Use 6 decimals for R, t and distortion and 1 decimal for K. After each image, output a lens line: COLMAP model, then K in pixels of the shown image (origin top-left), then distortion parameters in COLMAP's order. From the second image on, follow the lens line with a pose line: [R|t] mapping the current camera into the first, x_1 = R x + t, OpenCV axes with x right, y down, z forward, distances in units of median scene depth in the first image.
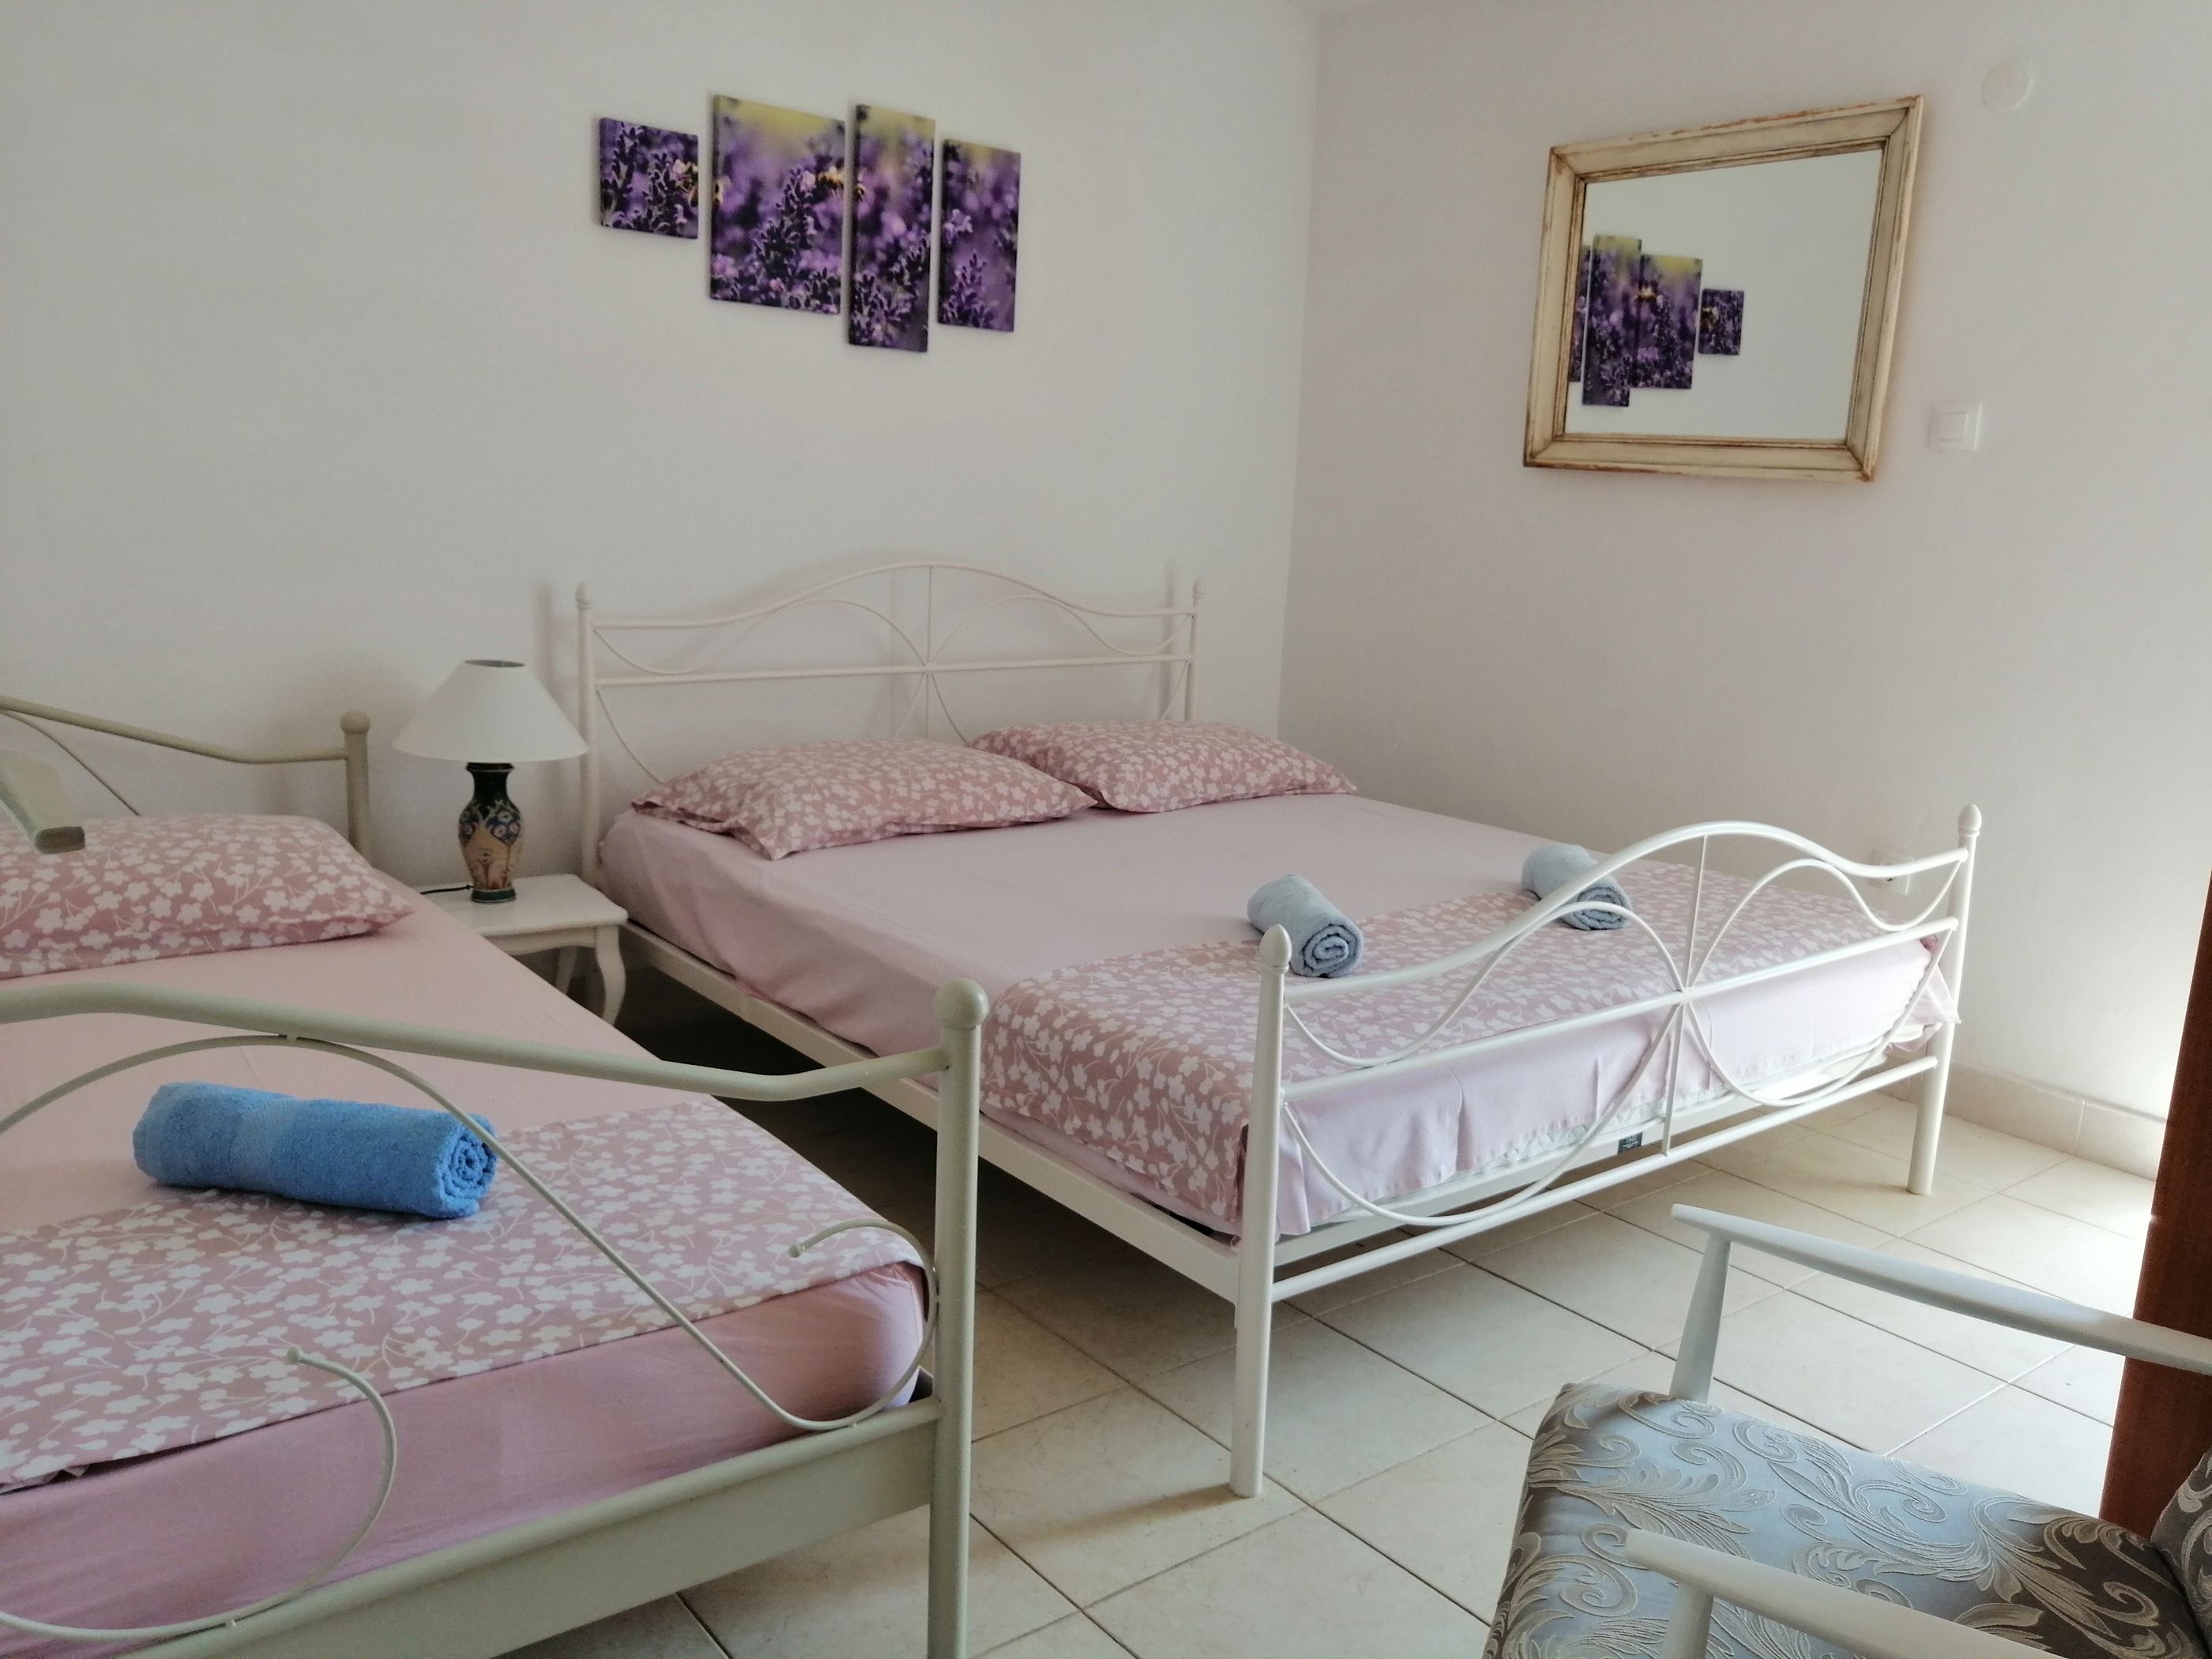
lens RADIAL K [[1767.4, 0, 1106.0], [0, 1767.4, 829.5], [0, 0, 1]] dist [0.087907, 0.004182]
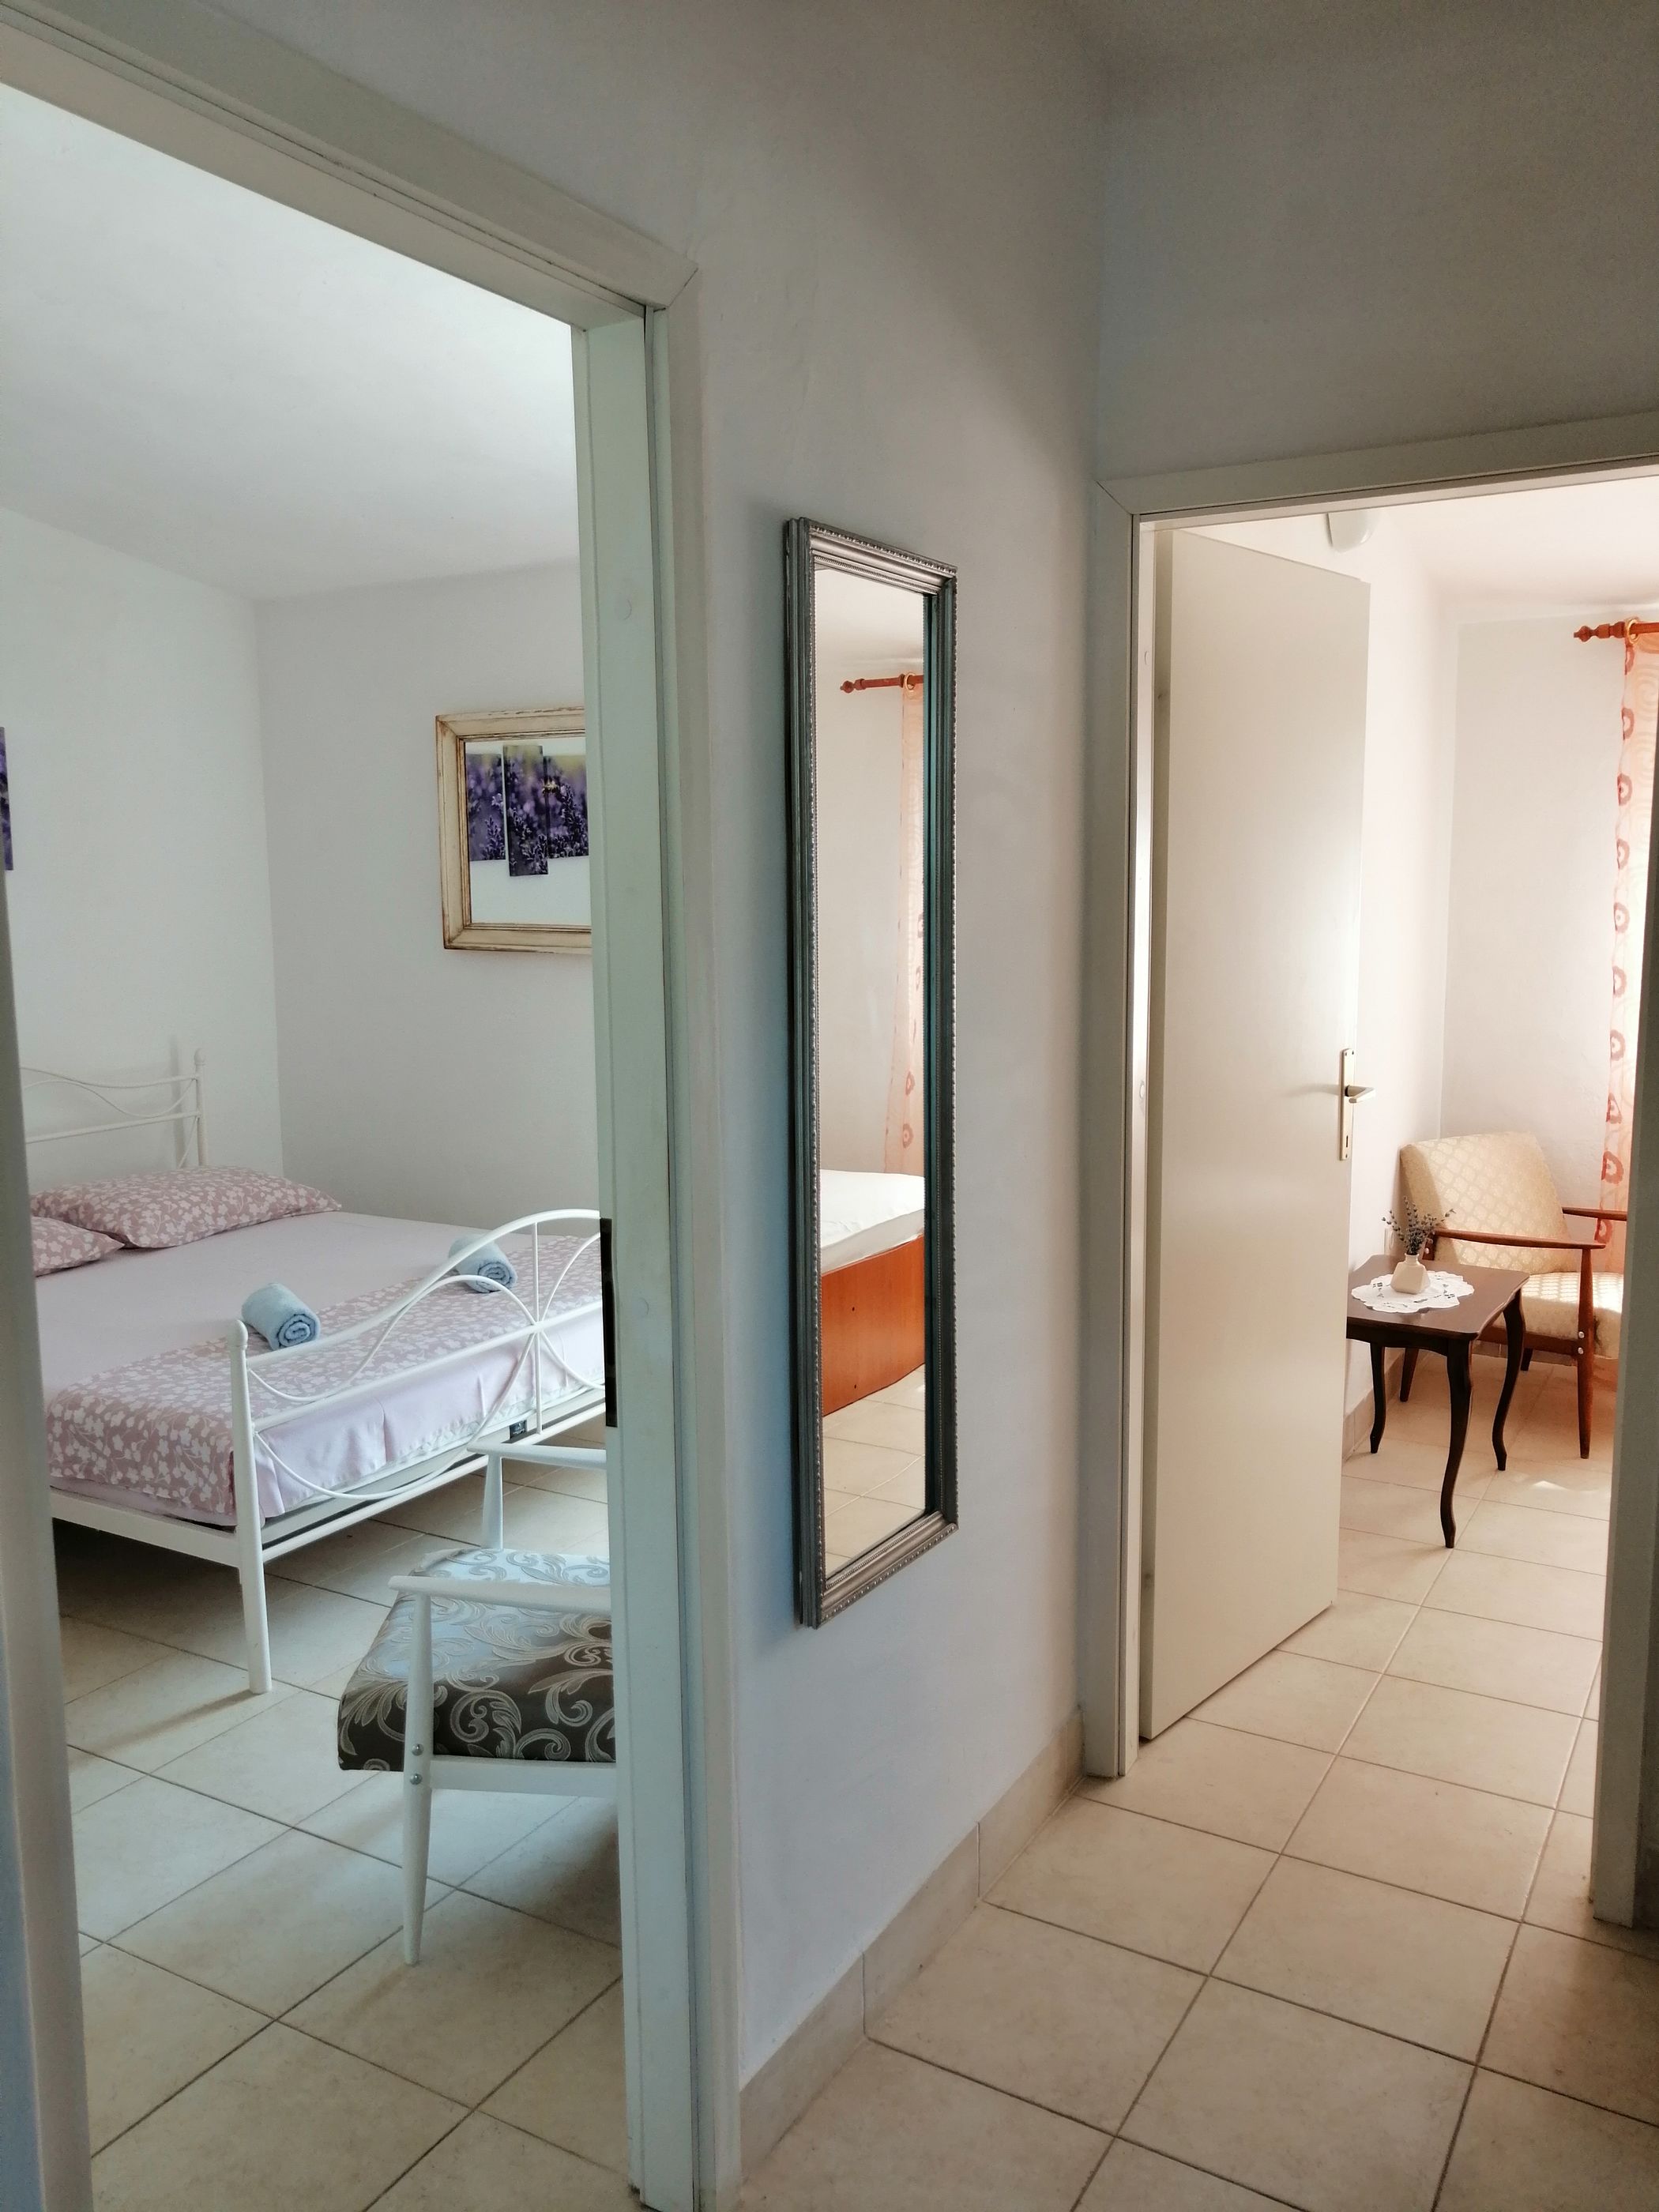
lens RADIAL K [[1772.3, 0, 829.5], [0, 1772.3, 1106.0], [0, 0, 1]] dist [0.005523, 0.010562]
pose [[0.930202, -0.101697, 0.352679, 0.026736], [0.121054, 0.992090, -0.033210, -0.010464], [-0.346512, 0.073585, 0.935155, -0.368289]]
